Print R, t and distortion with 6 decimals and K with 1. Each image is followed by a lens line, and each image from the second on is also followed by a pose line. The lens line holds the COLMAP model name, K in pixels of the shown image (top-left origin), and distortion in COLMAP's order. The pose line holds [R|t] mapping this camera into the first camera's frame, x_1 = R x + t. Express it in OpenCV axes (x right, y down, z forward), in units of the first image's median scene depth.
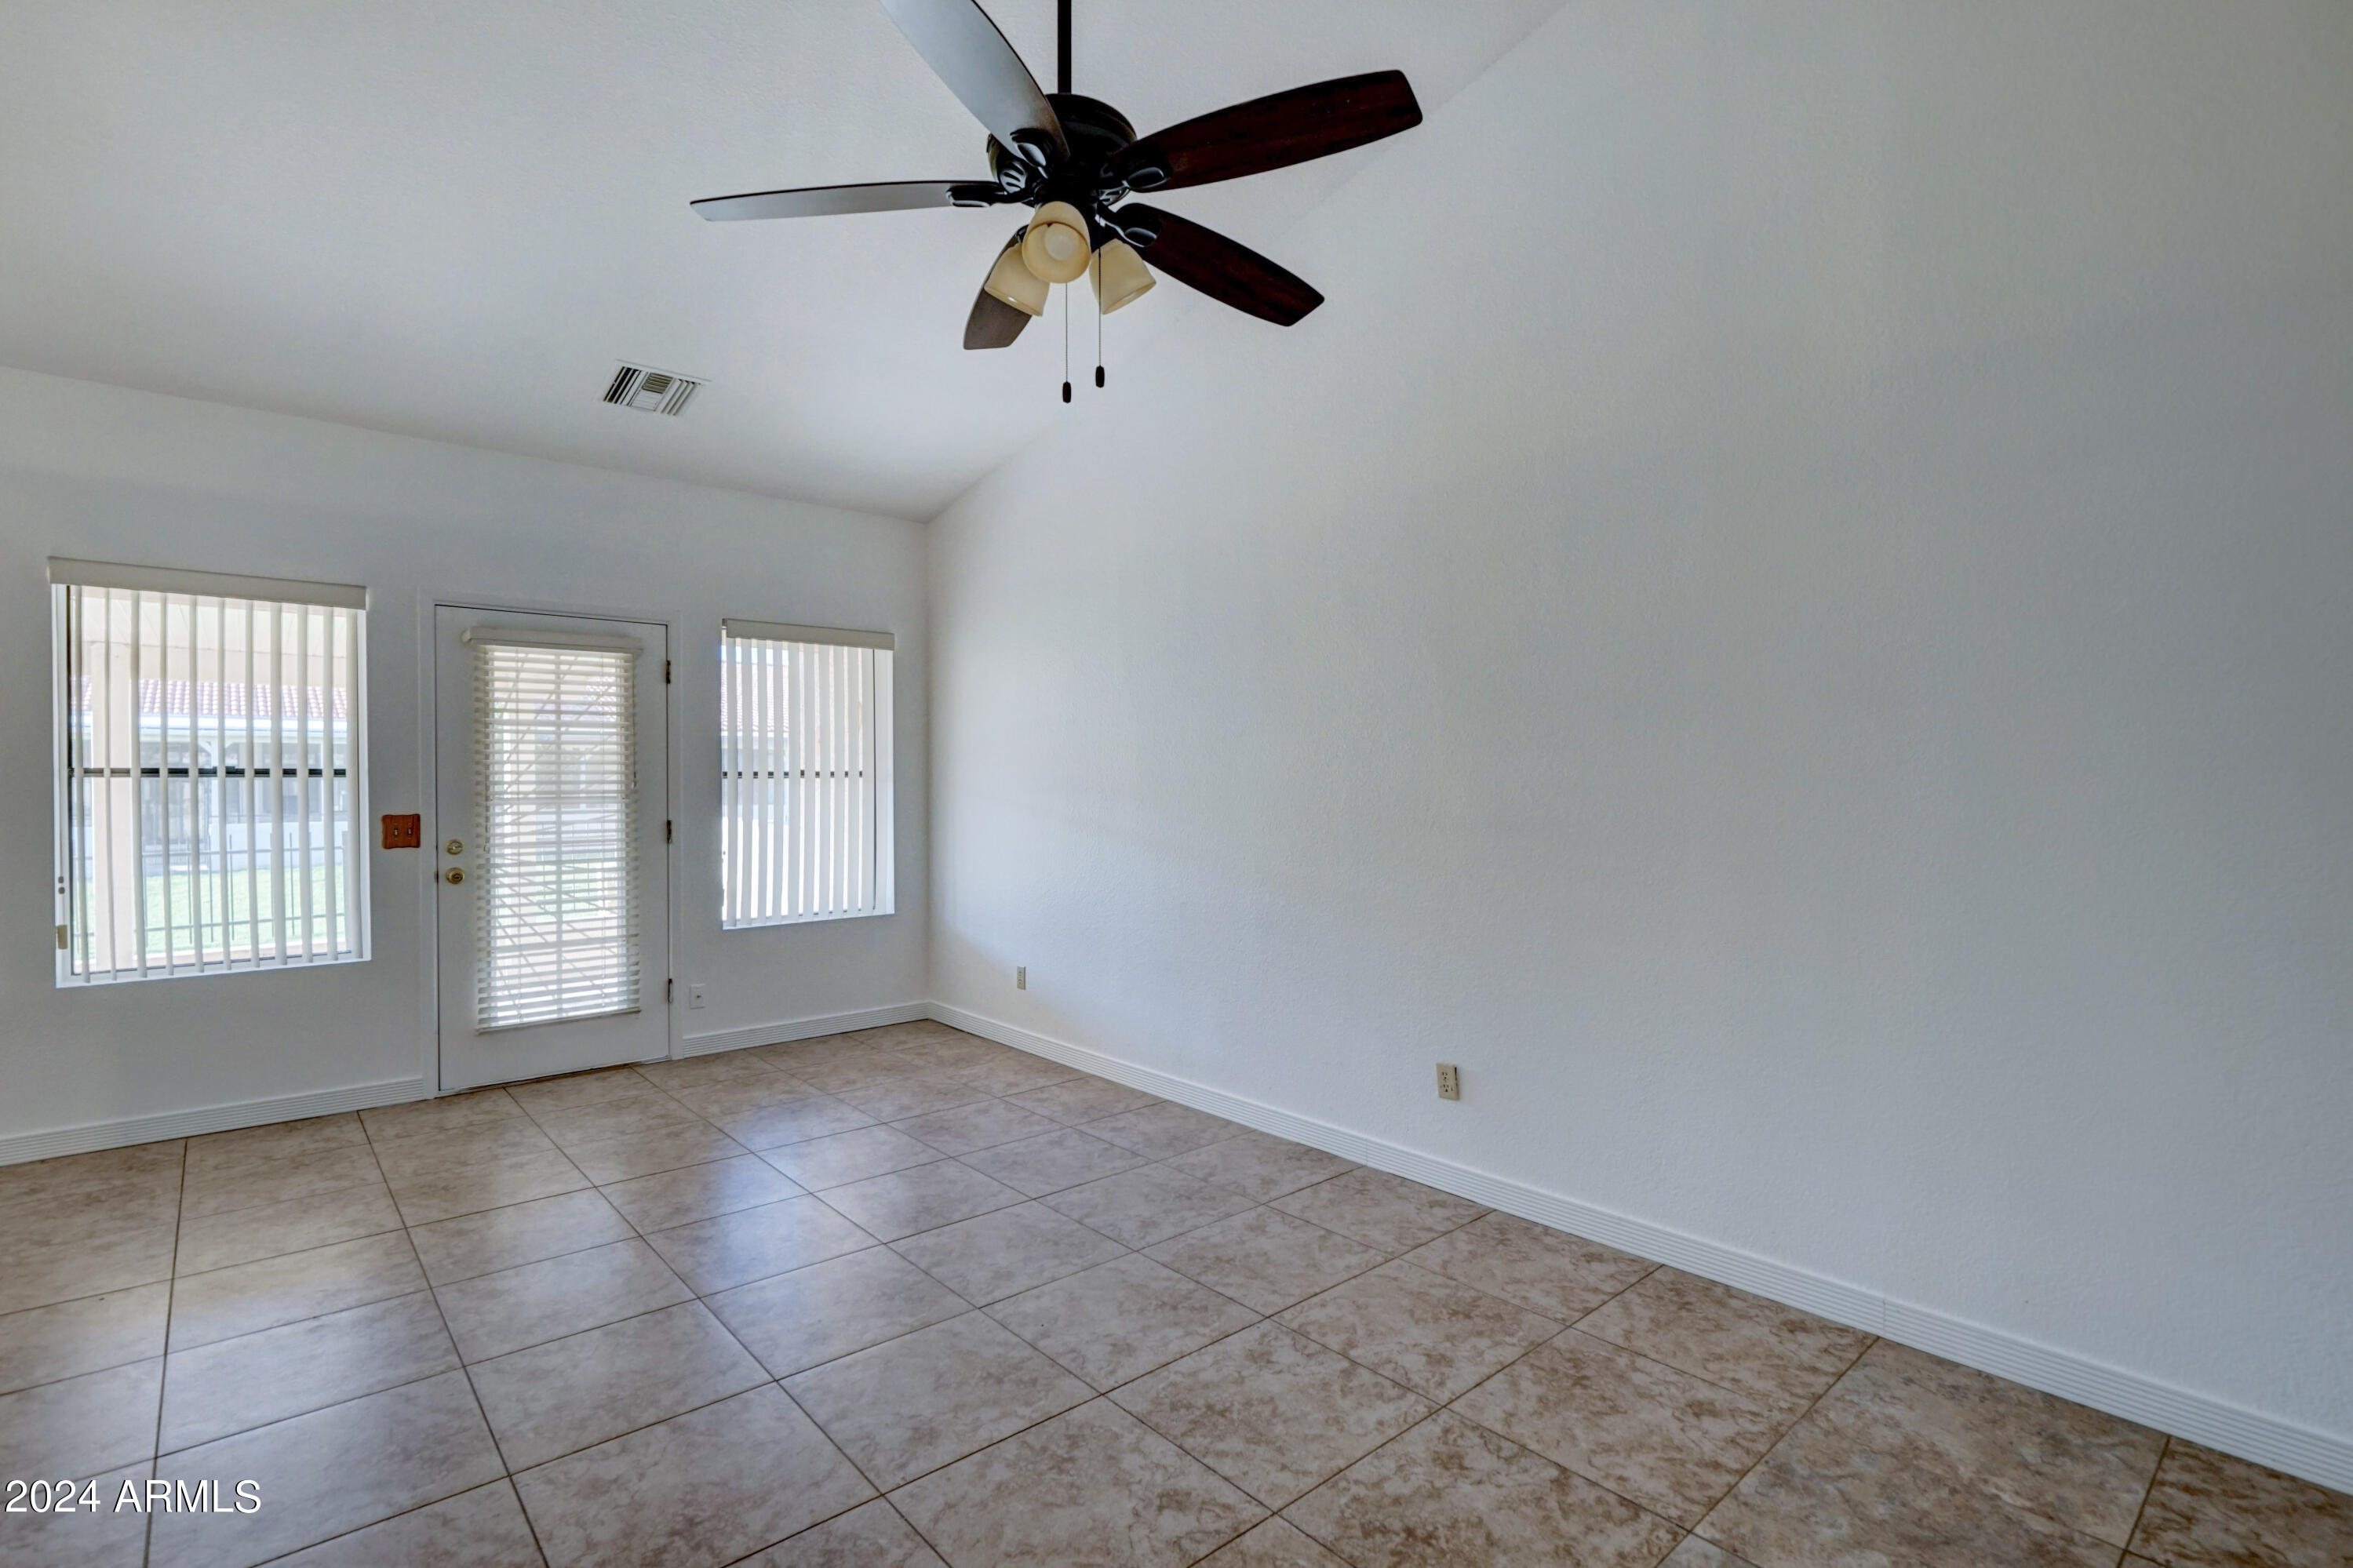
lens RADIAL K [[1061.7, 0, 1164.8], [0, 1061.7, 792.6], [0, 0, 1]] dist [-0.001407, -0.000514]
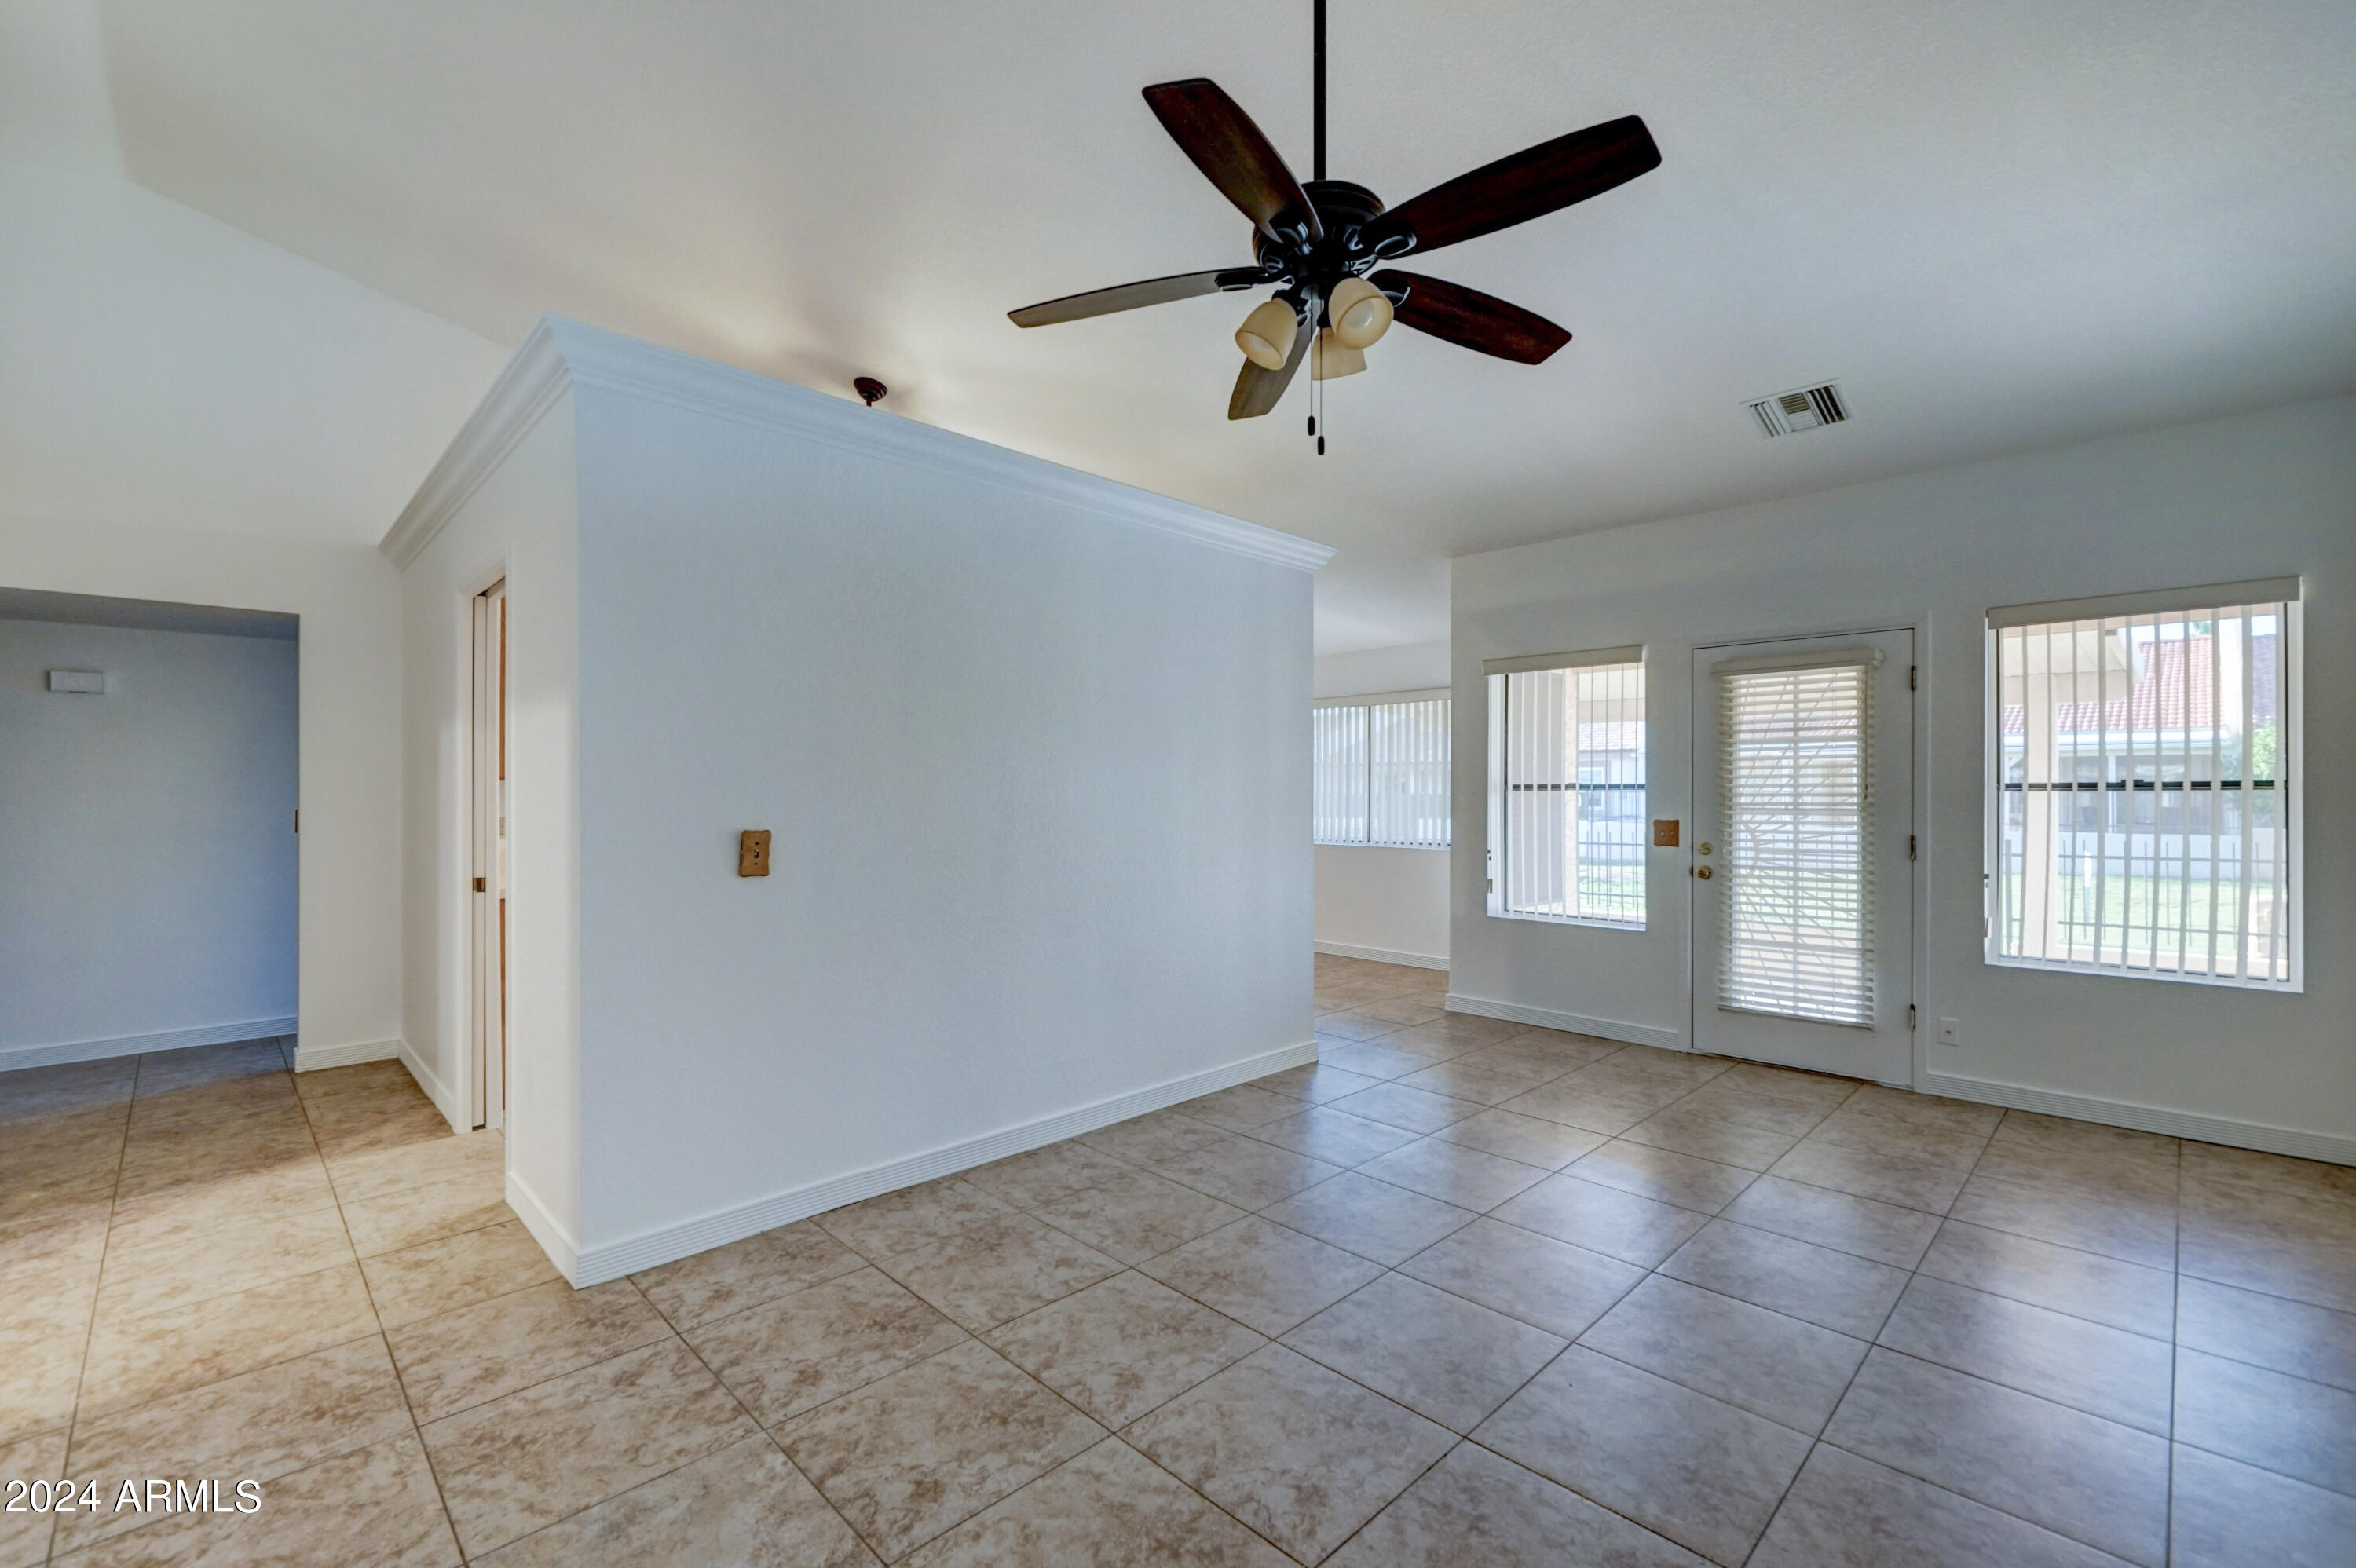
lens RADIAL K [[1000.3, 0, 1210.0], [0, 1000.3, 793.6], [0, 0, 1]] dist [-0.001832, -0.000726]
pose [[0.095082, 0.001051, -0.995469, 0.395379], [-0.011178, 0.999938, -0.000012, -0.004280], [0.995407, 0.011129, 0.095088, 0.331063]]
